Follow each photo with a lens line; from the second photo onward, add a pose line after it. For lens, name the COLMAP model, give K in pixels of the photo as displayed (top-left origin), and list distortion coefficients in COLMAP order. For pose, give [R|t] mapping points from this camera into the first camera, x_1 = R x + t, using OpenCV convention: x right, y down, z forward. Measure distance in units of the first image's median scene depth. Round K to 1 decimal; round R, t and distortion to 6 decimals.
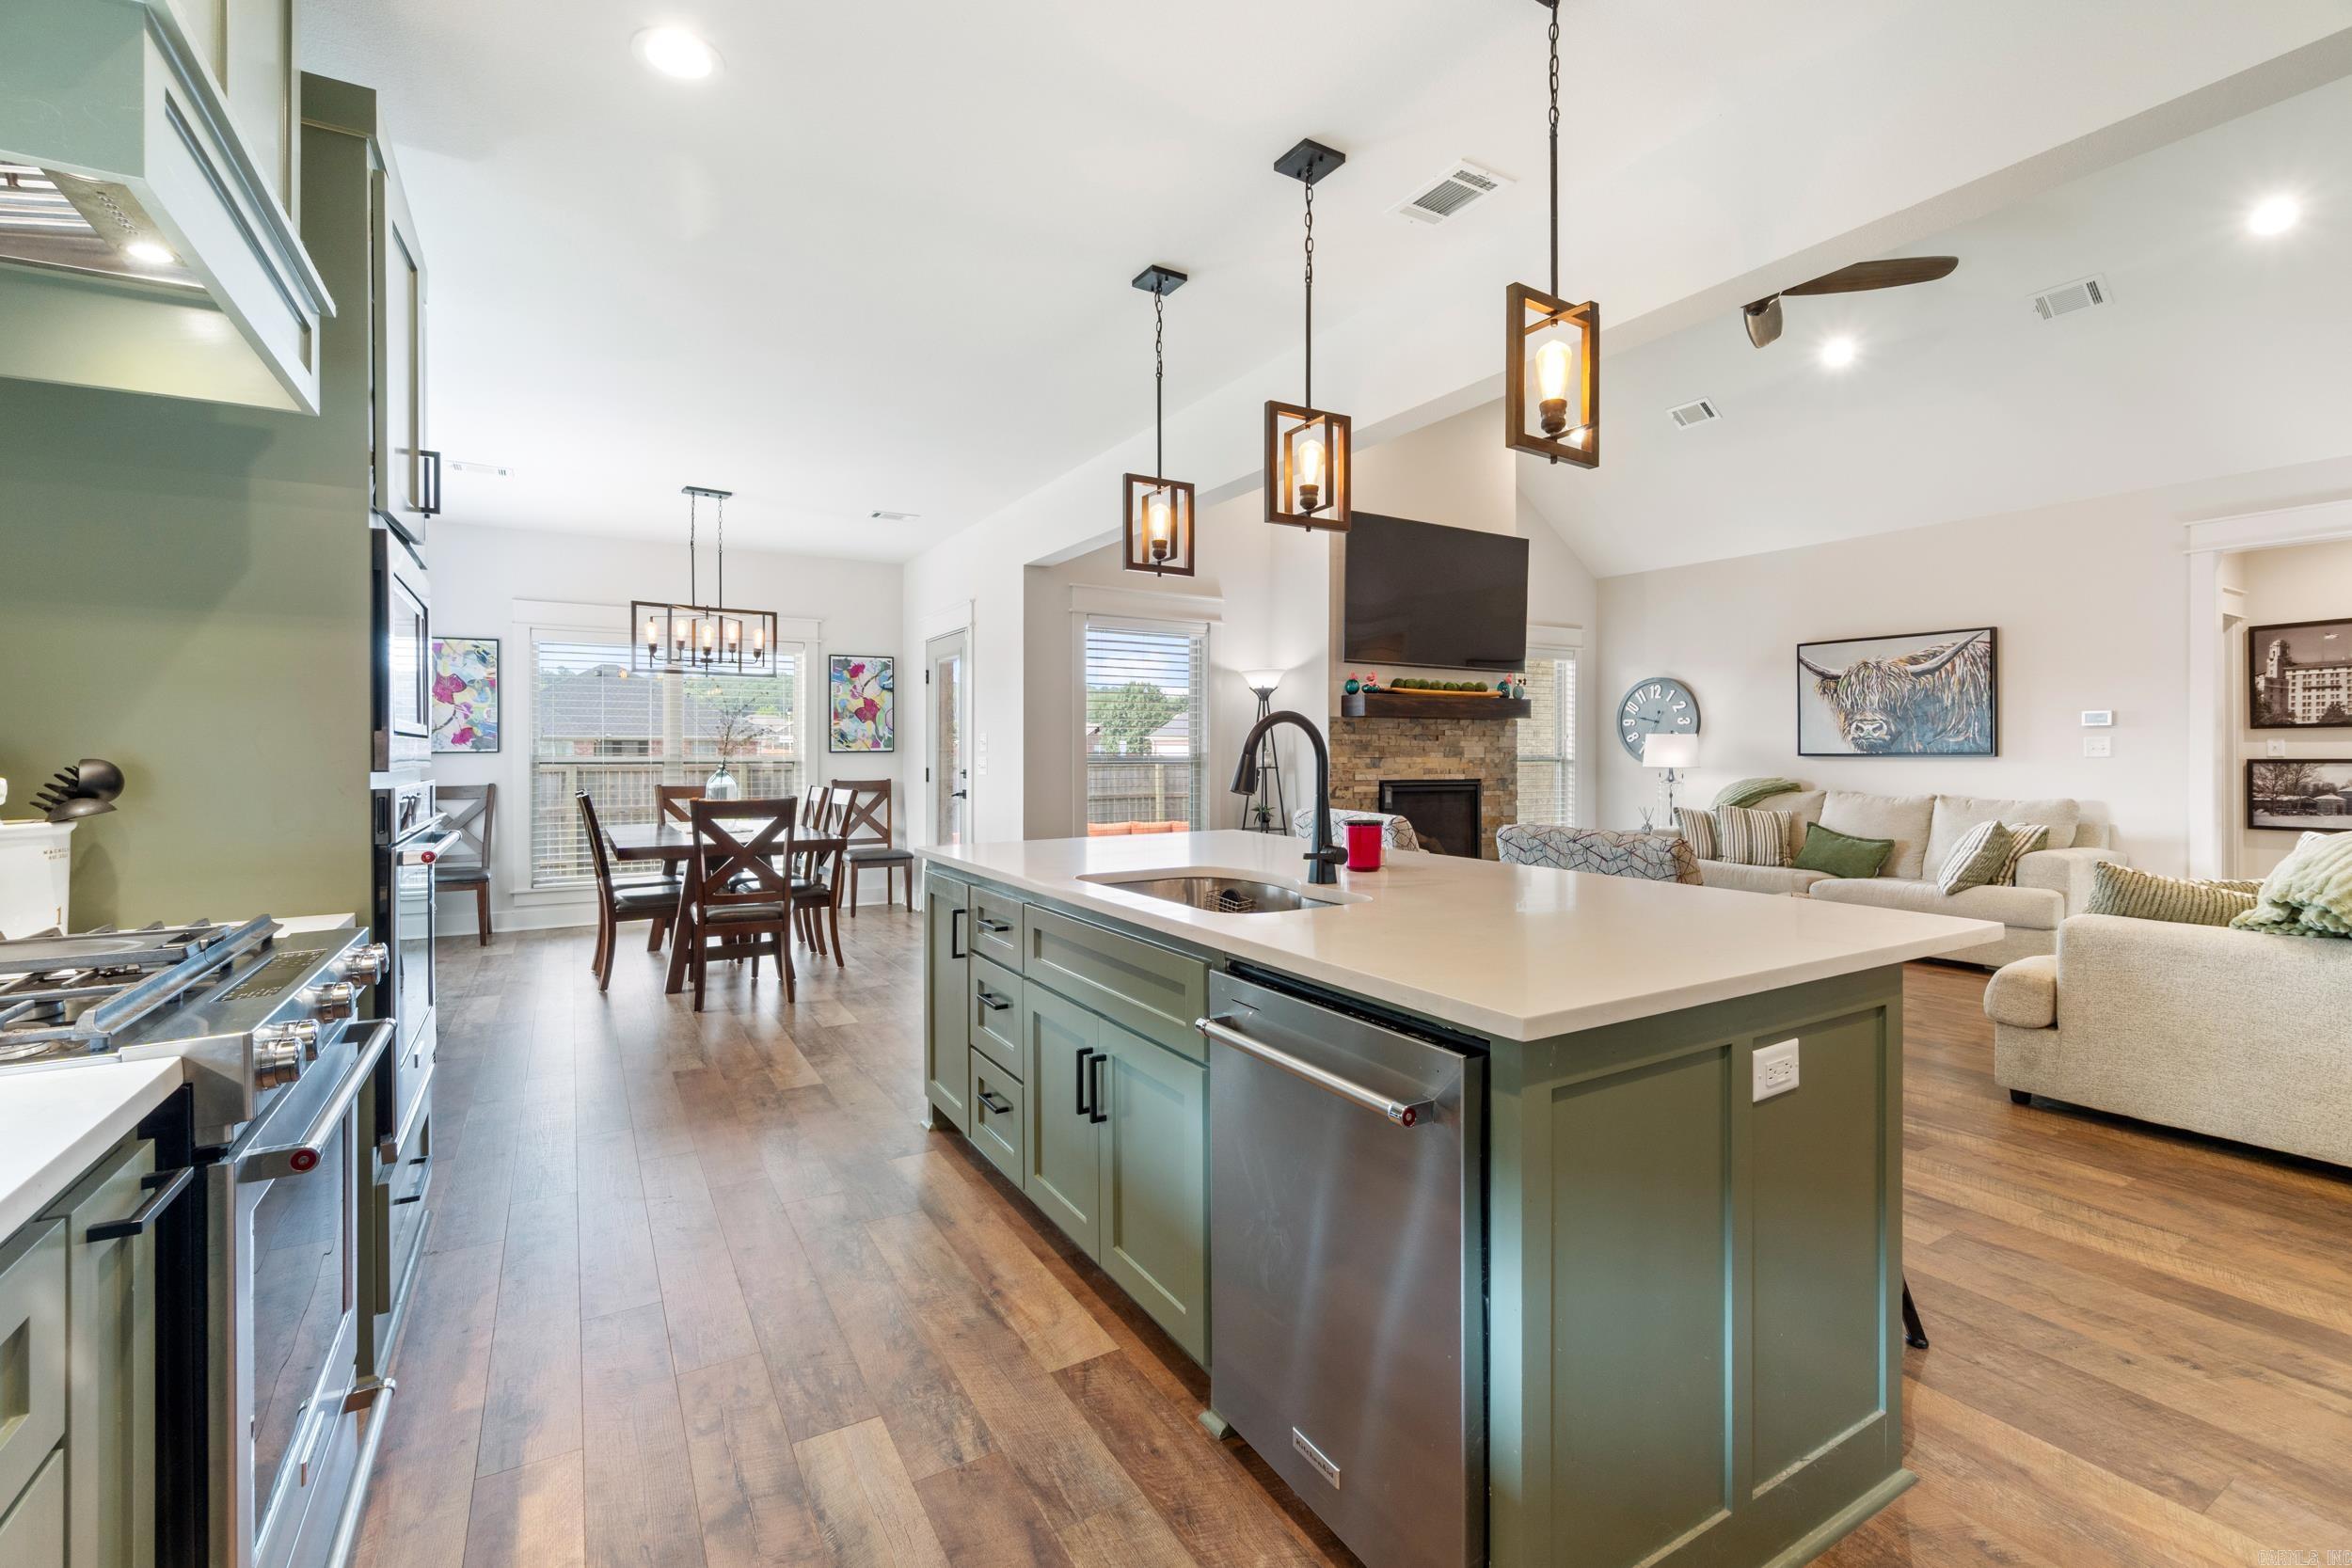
lens RADIAL K [[1031.1, 0, 1176.4], [0, 1031.1, 750.9], [0, 0, 1]] dist [-0.000081, 0.000168]
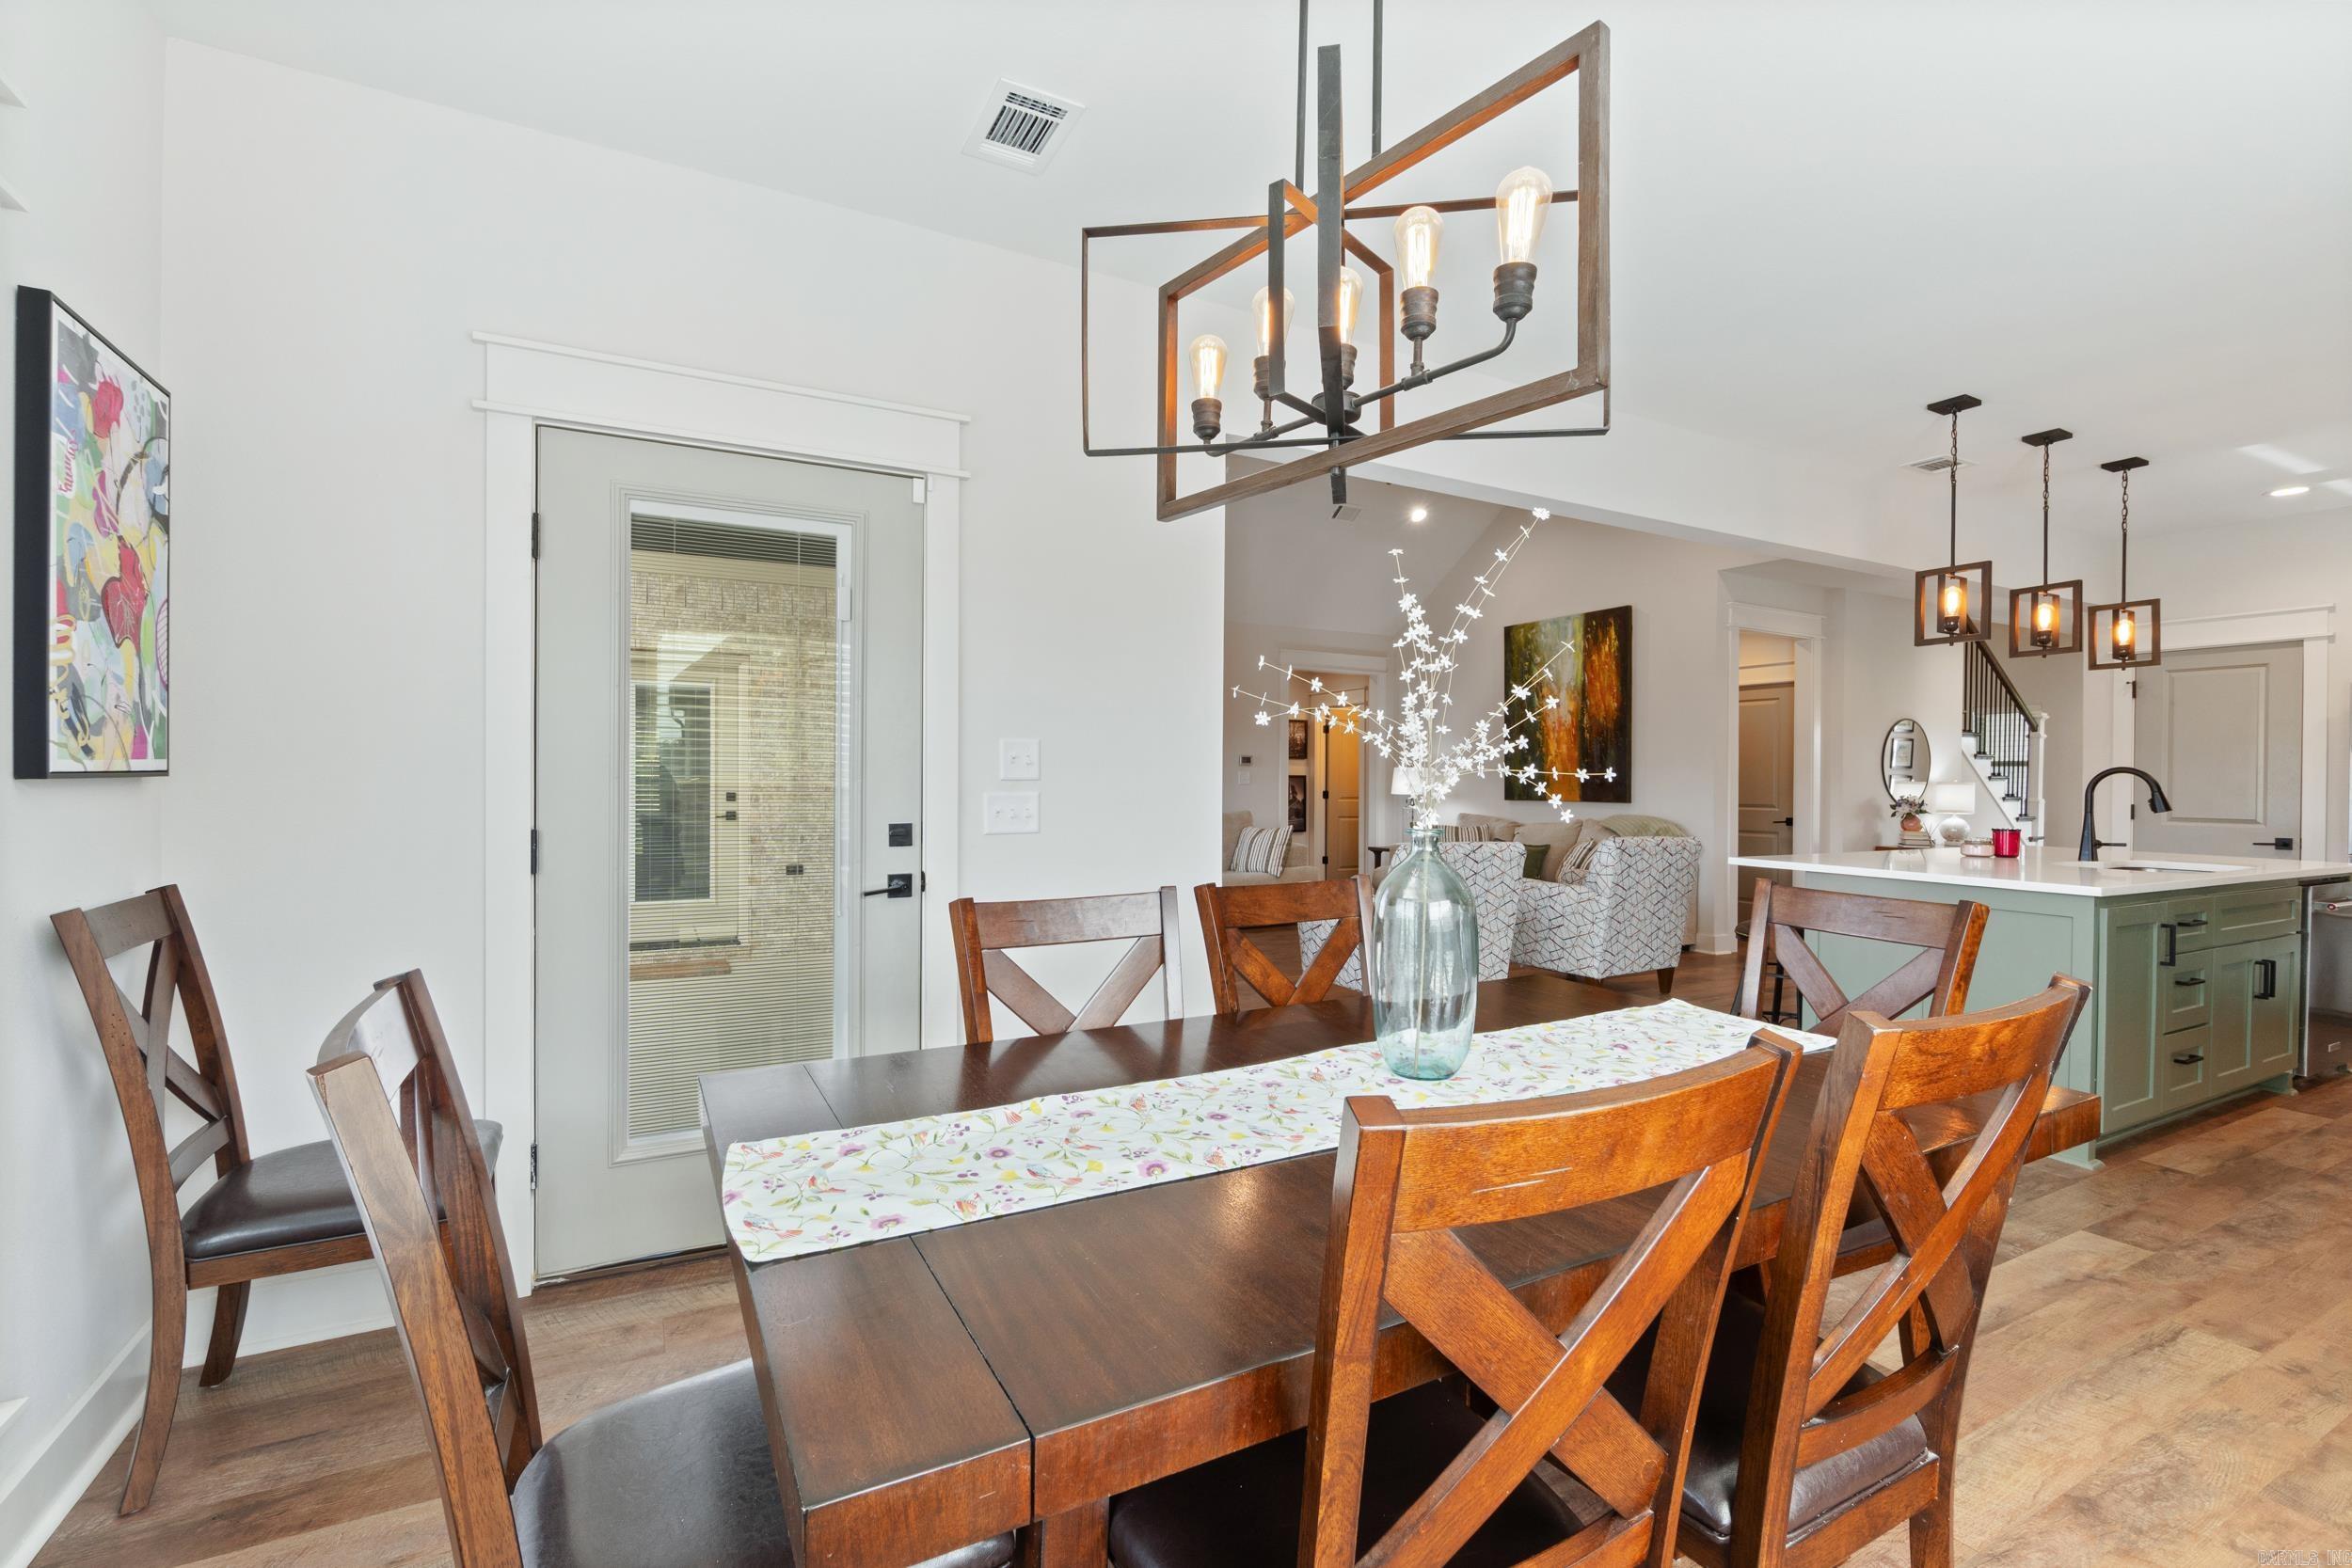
lens RADIAL K [[1038.9, 0, 1165.8], [0, 1038.9, 782.8], [0, 0, 1]] dist [-0.000608, 0.000236]
pose [[0.040537, -0.003086, 0.999173, -0.630017], [-0.007109, 0.999969, 0.003377, -0.000689], [-0.999153, -0.007240, 0.040514, 0.919148]]
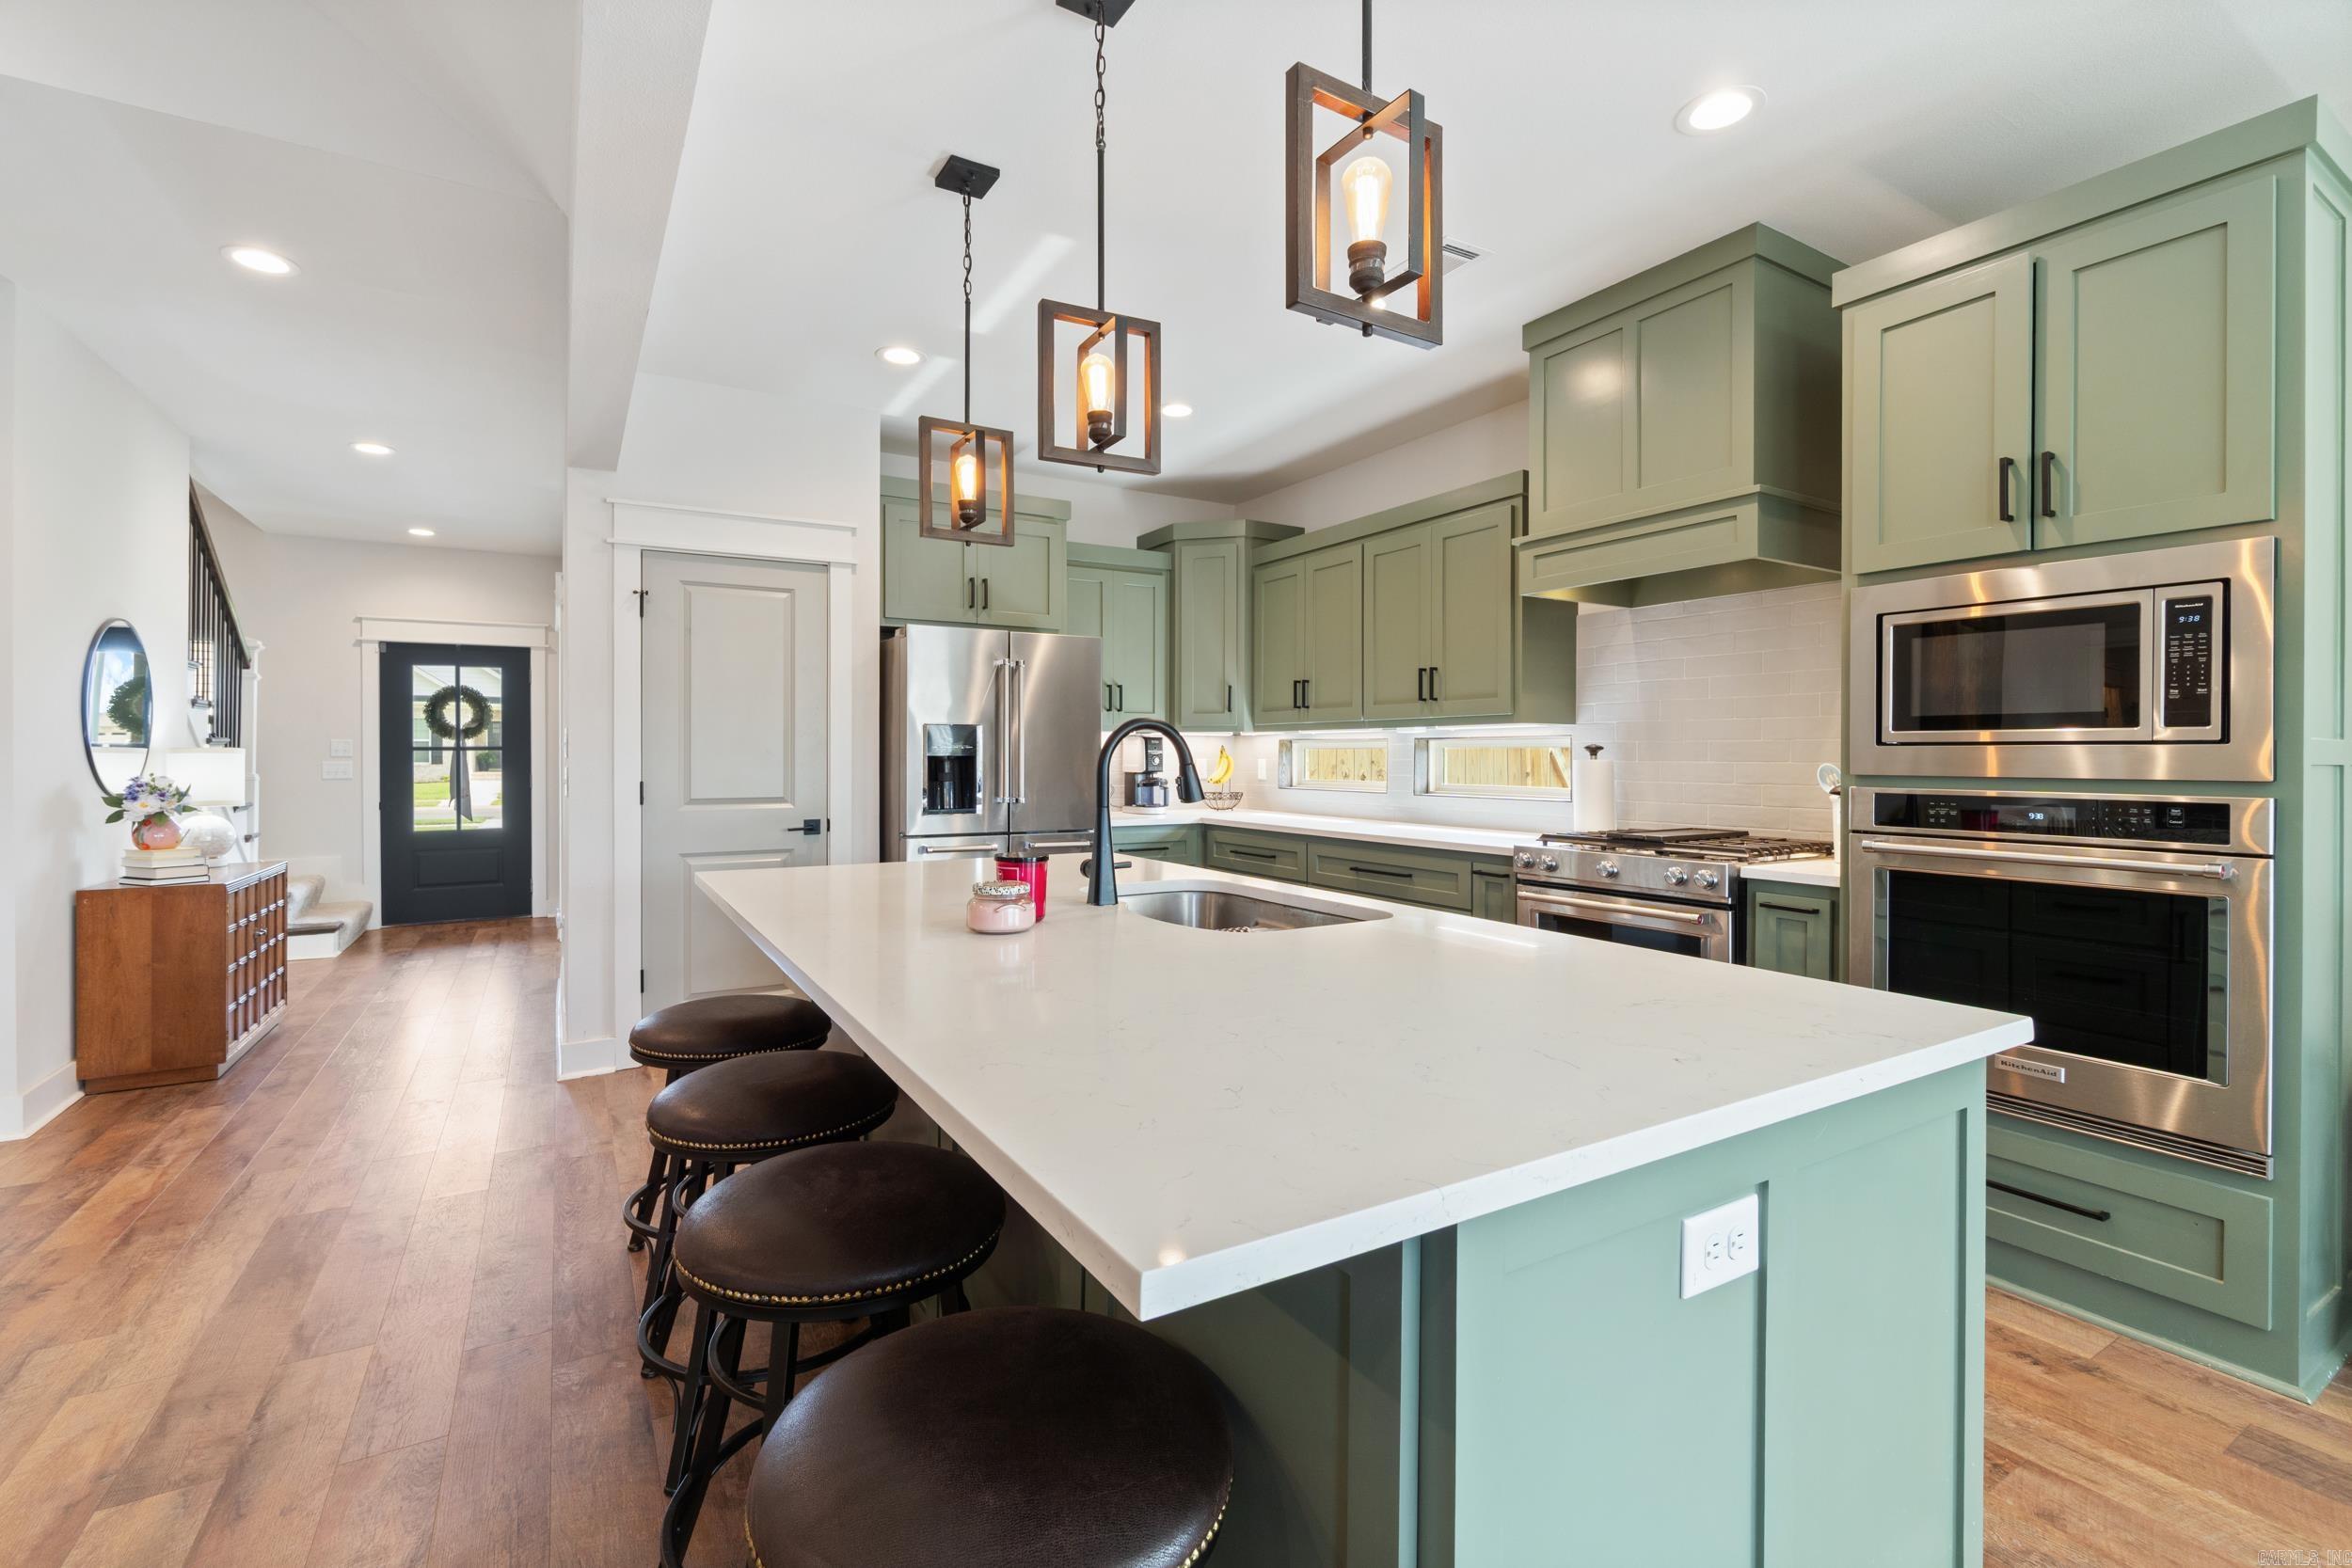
lens RADIAL K [[1021.8, 0, 1166.8], [0, 1021.8, 771.4], [0, 0, 1]] dist [-0.000587, 0.000362]
pose [[-0.999991, -0.000769, -0.004250, 0.030392], [-0.000844, 0.999844, 0.017621, -0.001075], [0.004236, 0.017624, -0.999836, 0.682897]]
